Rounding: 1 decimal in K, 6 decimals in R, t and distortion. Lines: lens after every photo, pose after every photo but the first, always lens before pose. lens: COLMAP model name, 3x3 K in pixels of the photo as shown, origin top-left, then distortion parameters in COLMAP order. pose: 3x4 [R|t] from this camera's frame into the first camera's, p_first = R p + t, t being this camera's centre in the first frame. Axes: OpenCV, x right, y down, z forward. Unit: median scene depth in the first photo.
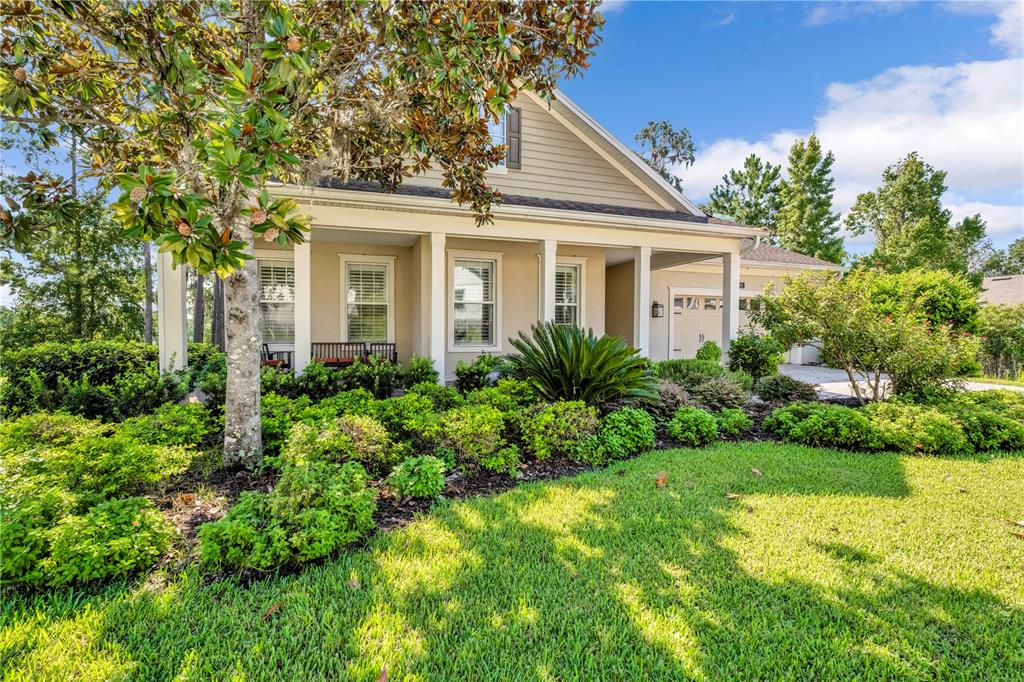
lens RADIAL K [[448.1, 0, 512.0], [0, 448.1, 341.0], [0, 0, 1]] dist [-0.021088, 0.000103]
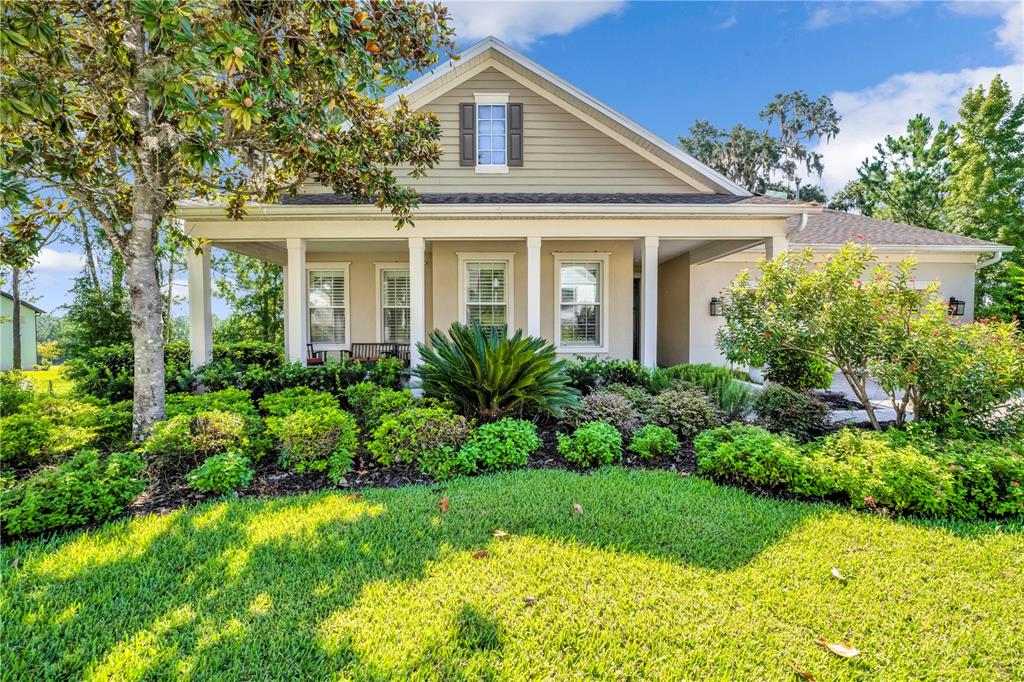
lens RADIAL K [[436.8, 0, 512.0], [0, 436.8, 341.0], [0, 0, 1]] dist [-0.019857, 0.000307]
pose [[0.951319, 0.002727, -0.308197, 0.203991], [-0.003025, 0.999995, -0.000491, -0.002025], [0.308194, 0.001399, 0.951323, 0.064209]]
